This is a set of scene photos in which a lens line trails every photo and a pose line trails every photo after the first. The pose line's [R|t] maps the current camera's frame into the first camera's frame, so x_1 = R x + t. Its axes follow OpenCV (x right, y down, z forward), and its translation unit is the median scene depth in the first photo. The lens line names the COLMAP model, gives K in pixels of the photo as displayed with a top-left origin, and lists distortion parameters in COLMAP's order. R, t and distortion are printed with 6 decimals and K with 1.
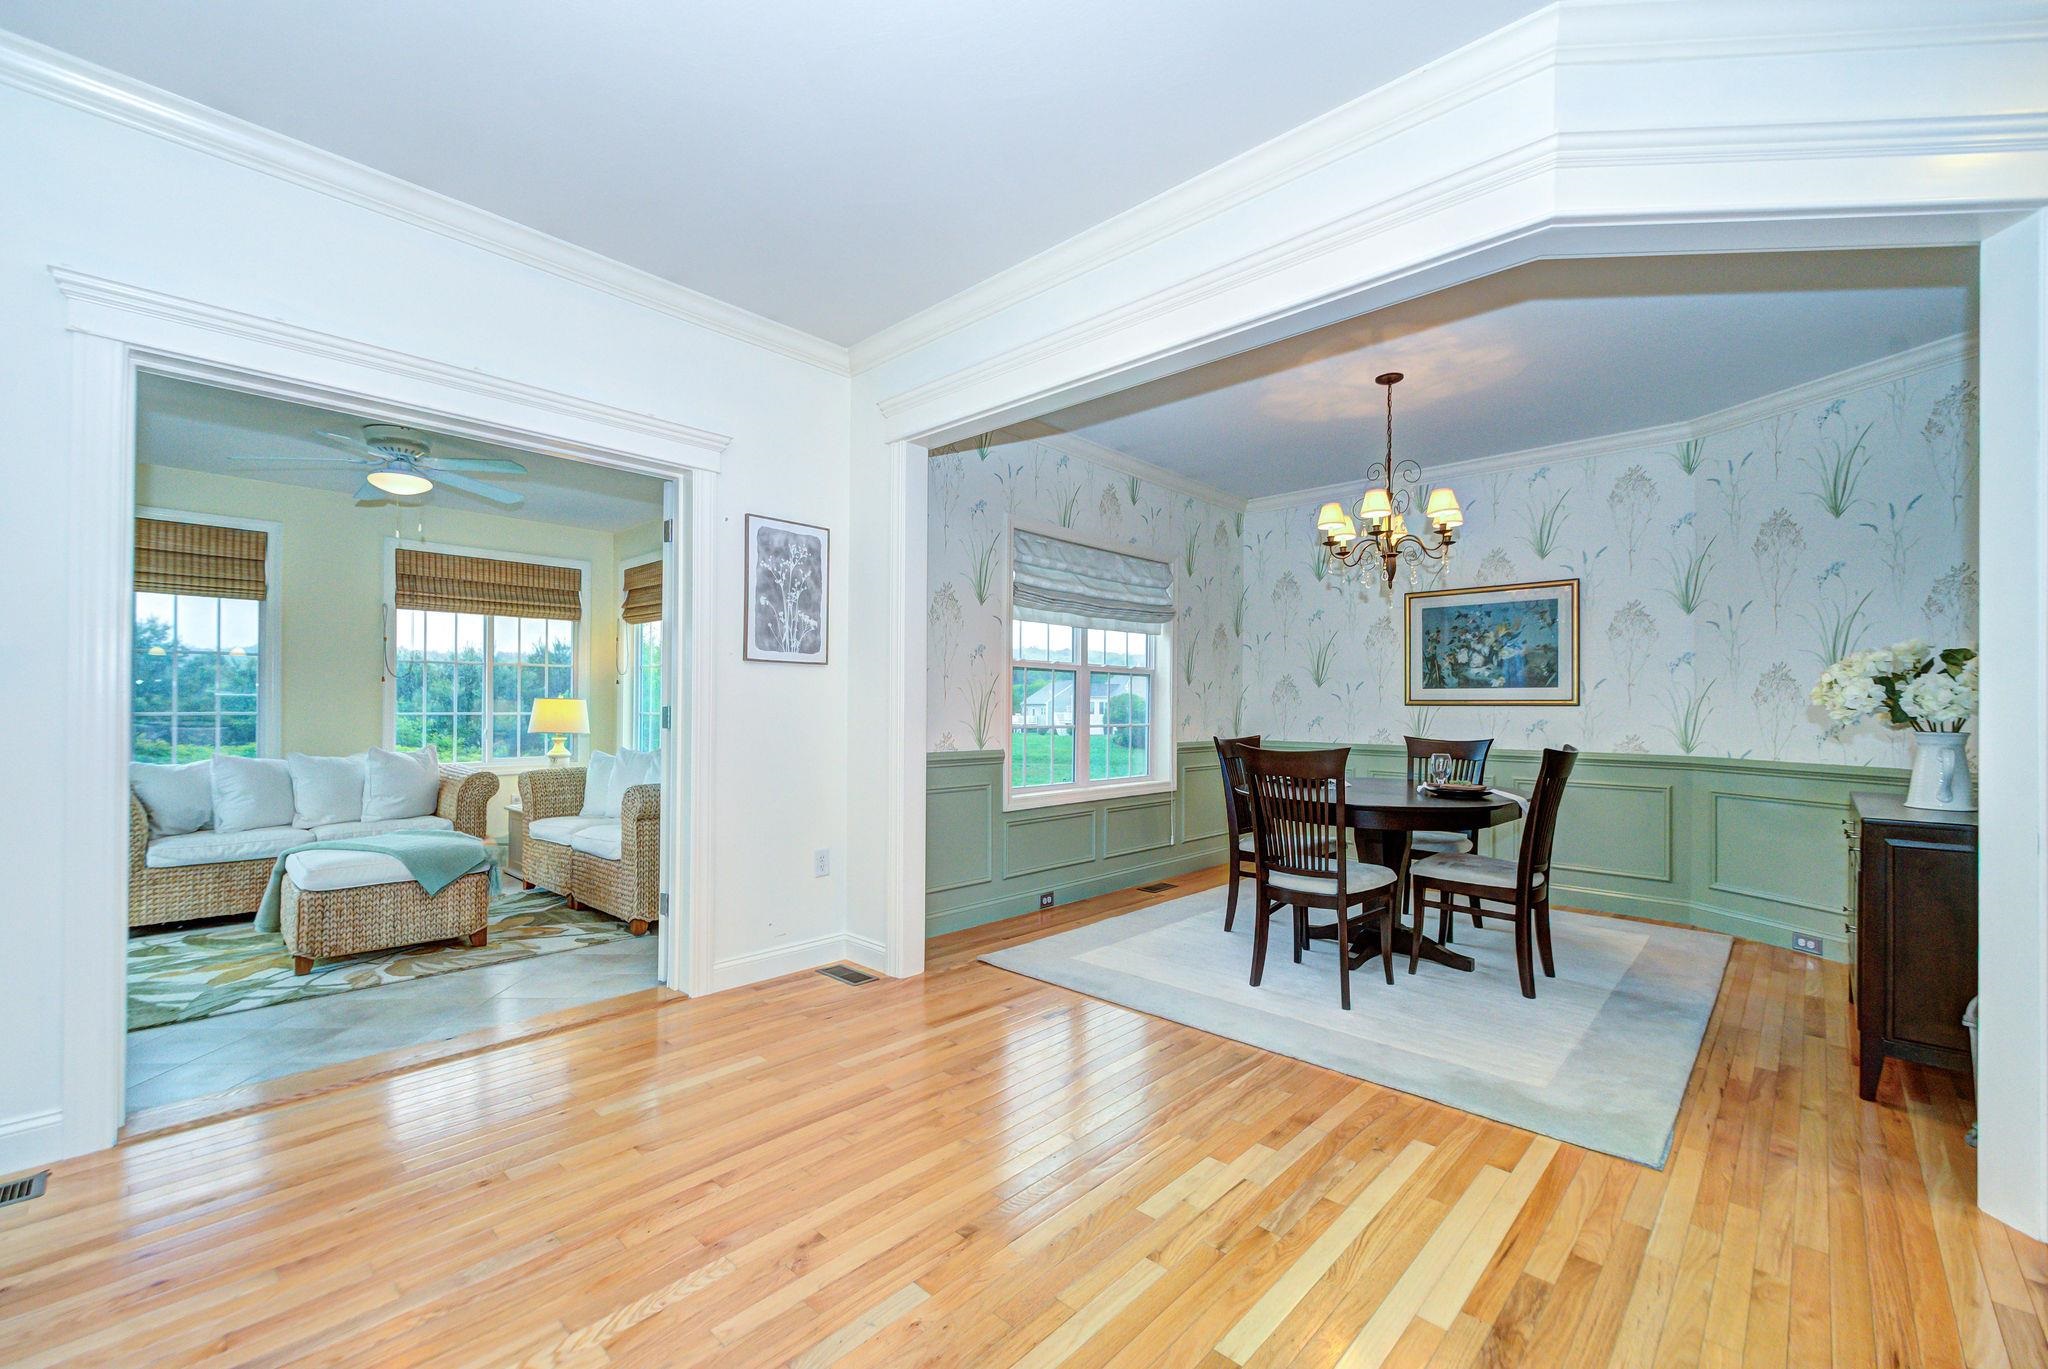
lens RADIAL K [[835.5, 0, 1013.2], [0, 835.5, 703.0], [0, 0, 1]] dist [0.006197, -0.001450]
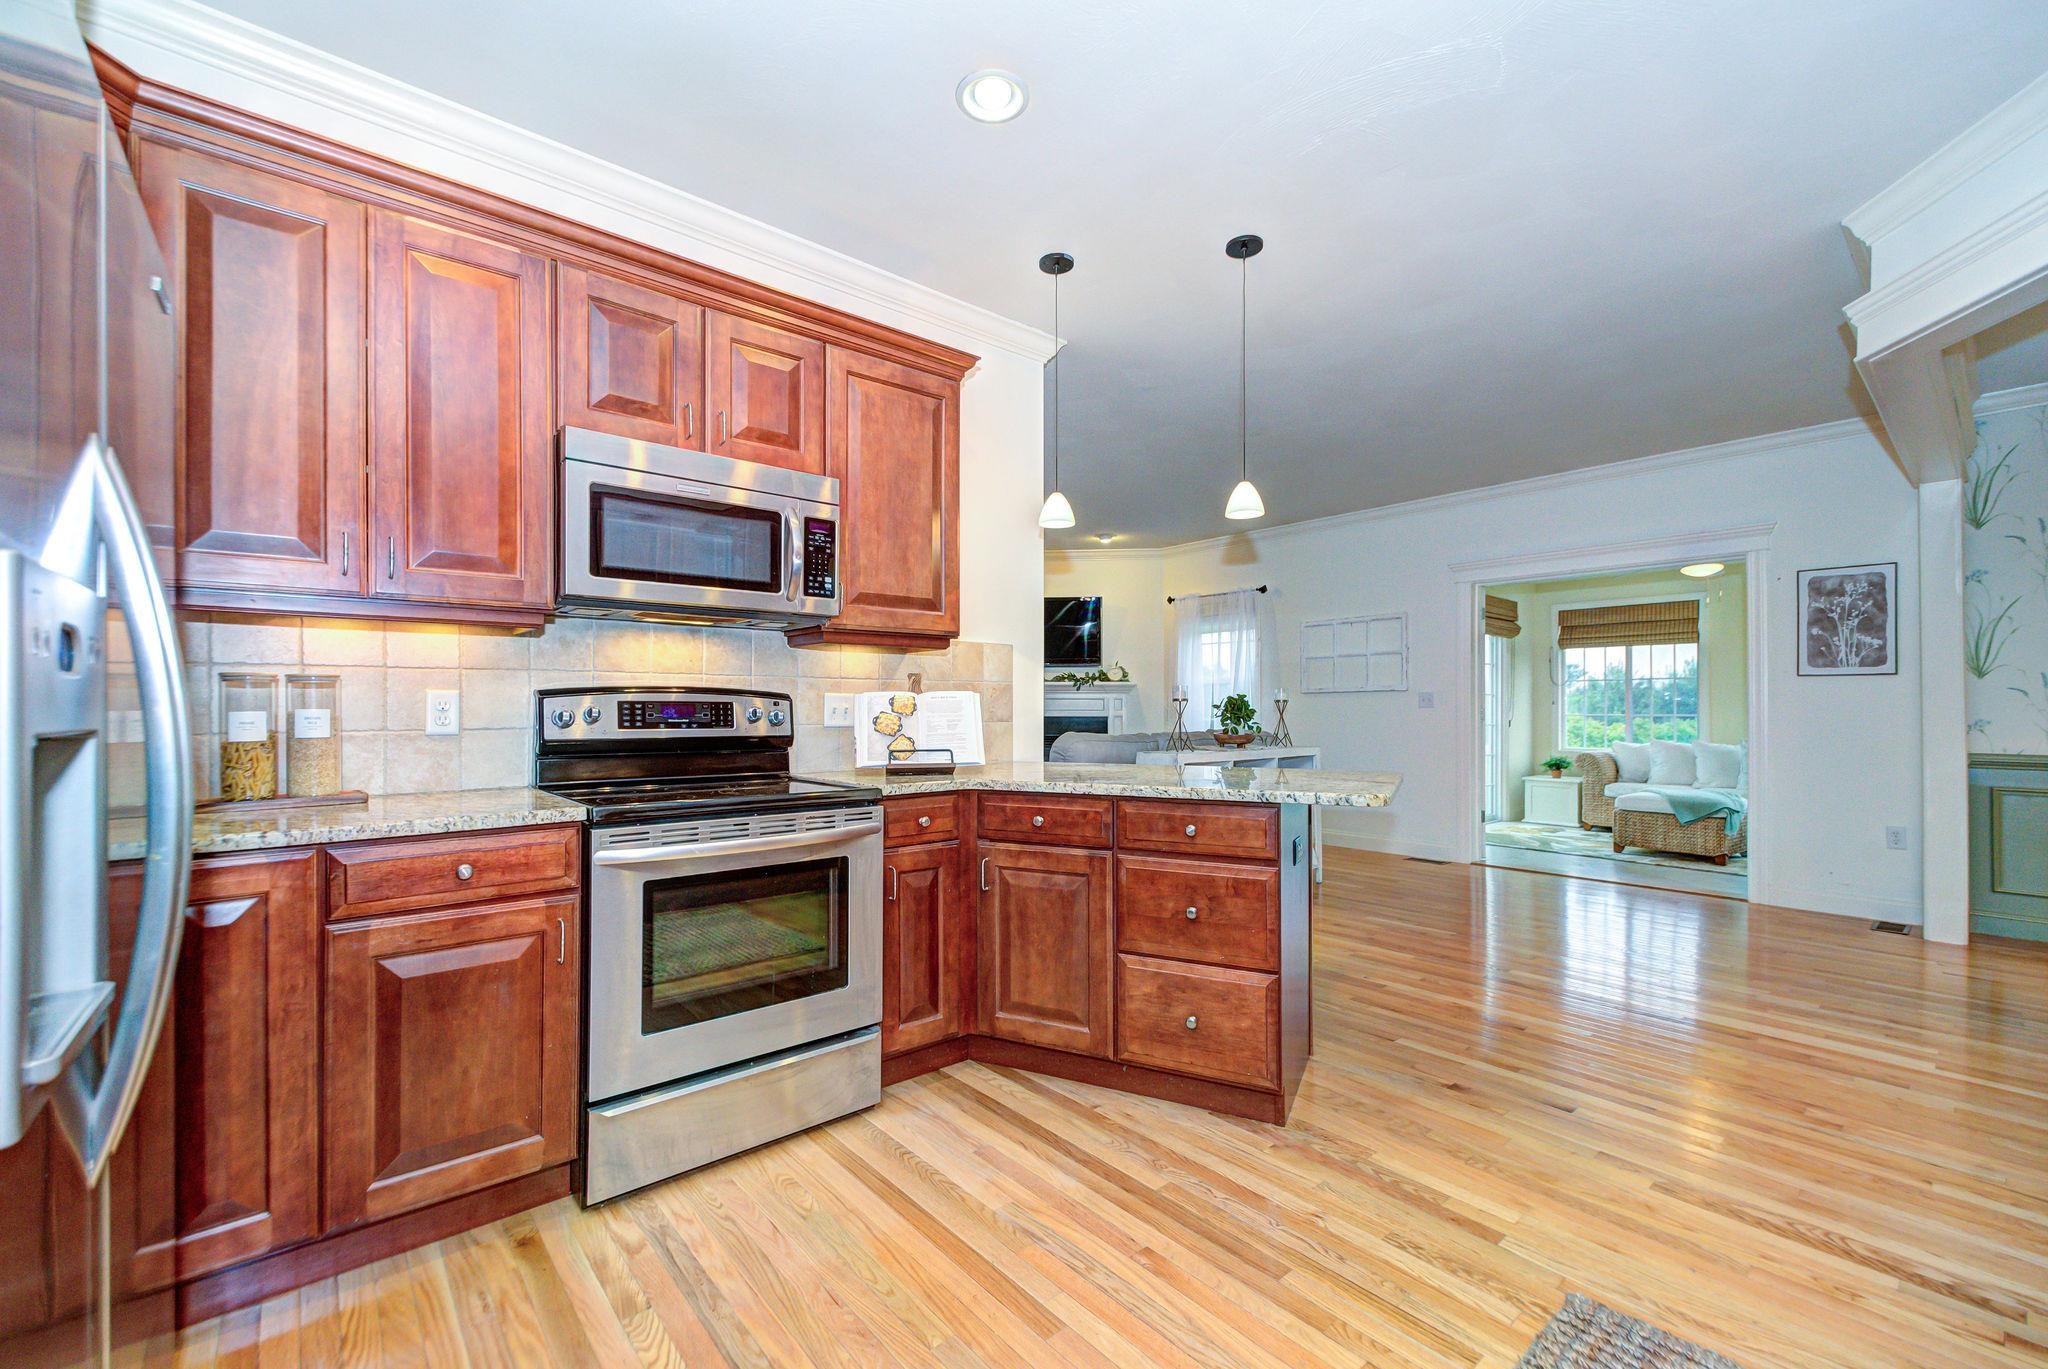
lens RADIAL K [[835.5, 0, 1012.0], [0, 835.5, 704.1], [0, 0, 1]] dist [0.006197, -0.001450]
pose [[-0.113156, -0.011502, -0.993511, 0.875301], [0.005391, 0.999911, -0.012190, 0.003783], [0.993563, -0.006736, -0.113084, -0.103261]]
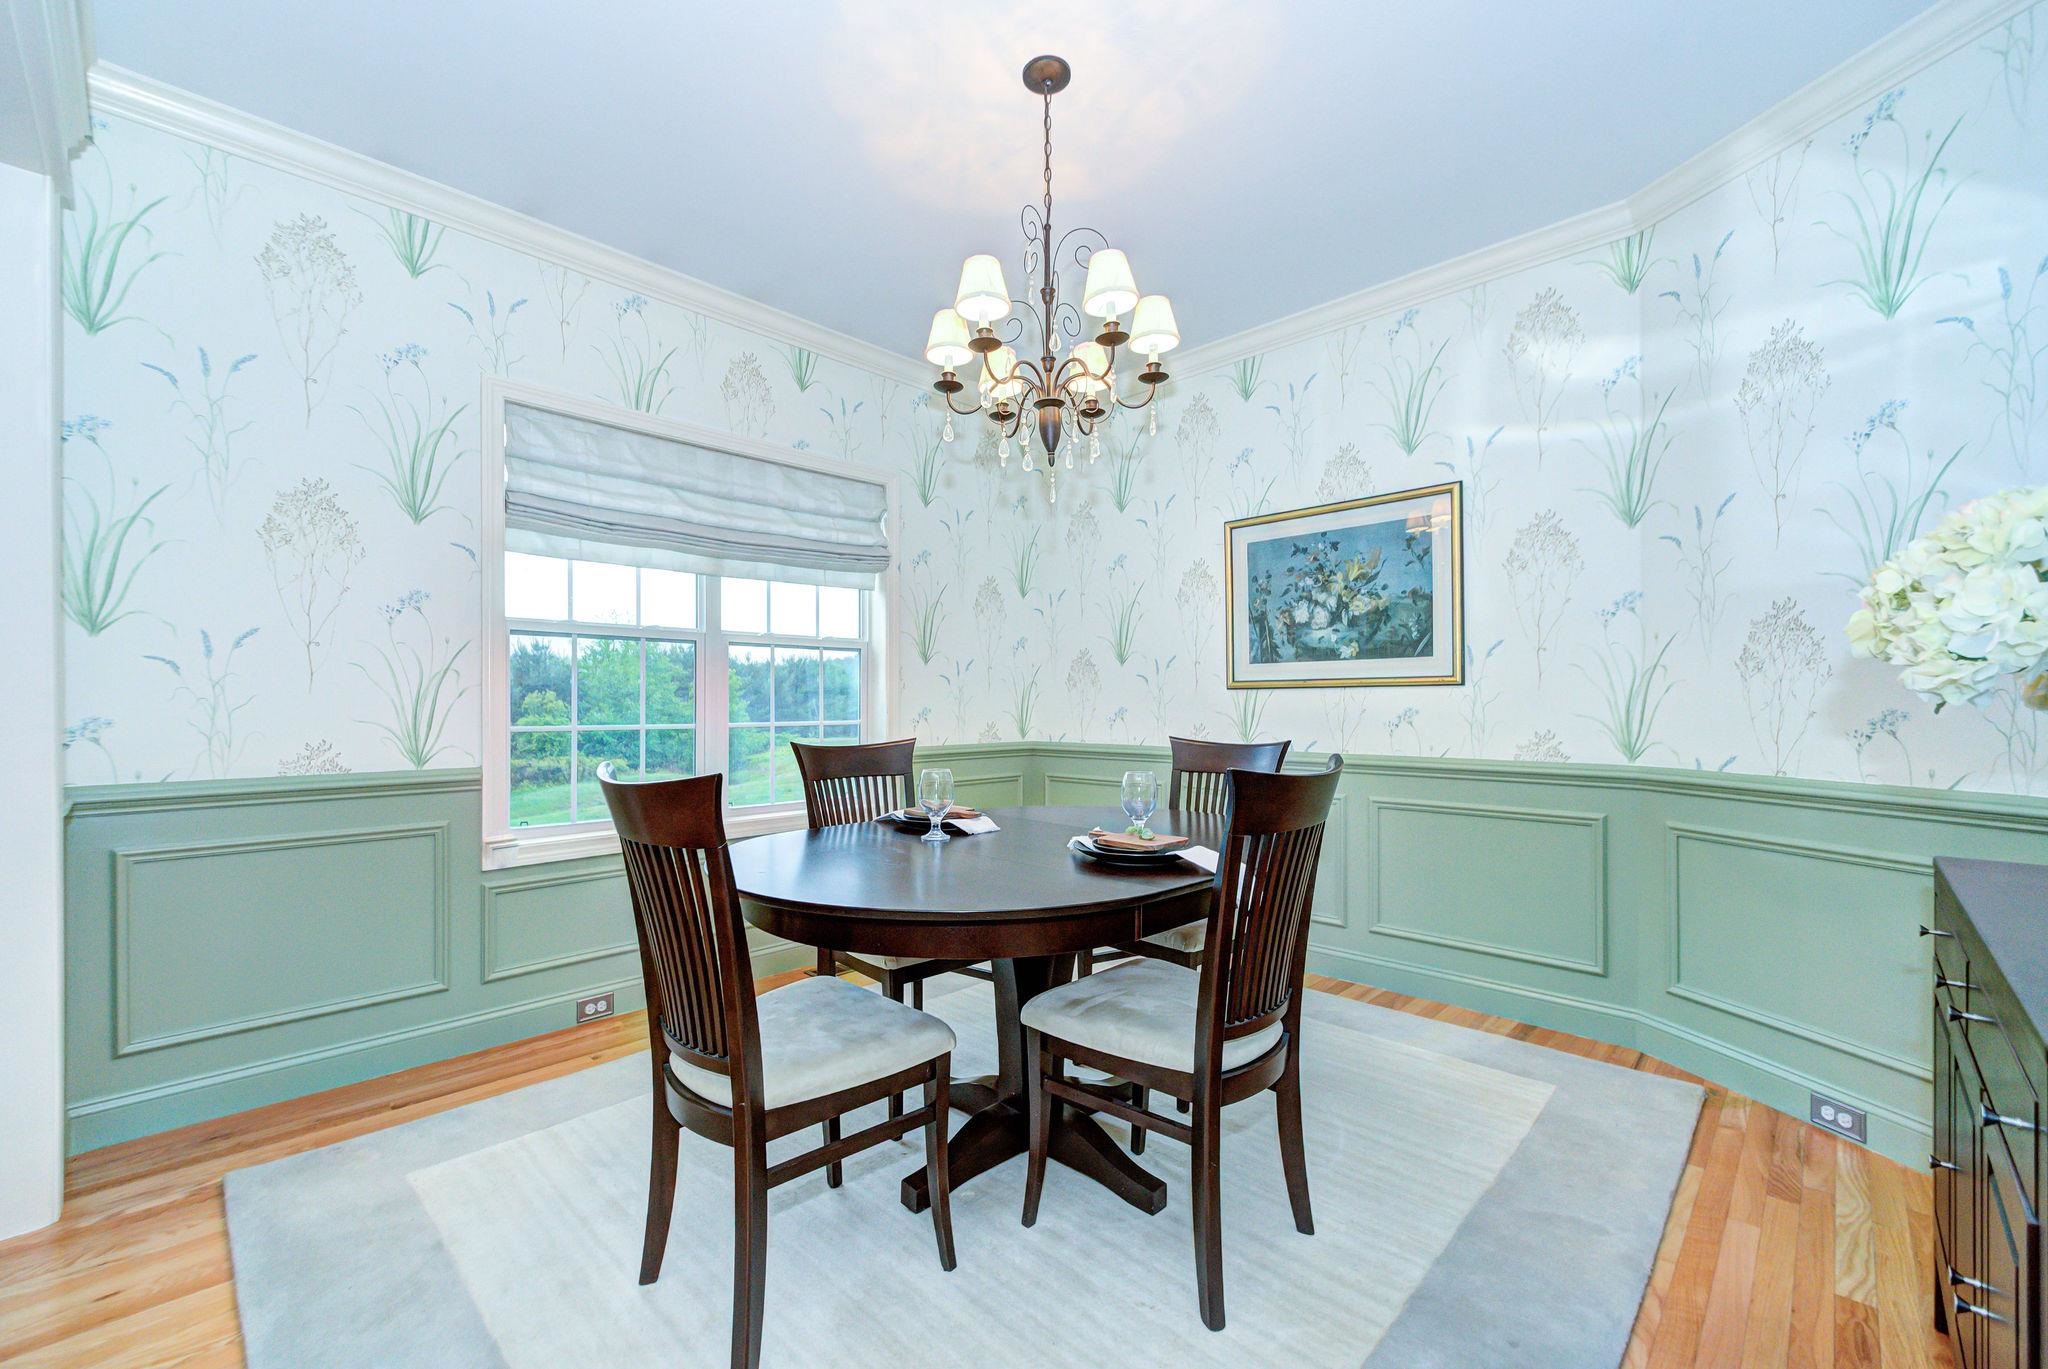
lens RADIAL K [[835.5, 0, 1017.5], [0, 835.5, 703.8], [0, 0, 1]] dist [0.006197, -0.001450]
pose [[0.999852, -0.011002, -0.013212, 0.362615], [0.011061, 0.999929, 0.004383, 0.011115], [0.013163, -0.004529, 0.999903, 0.384267]]
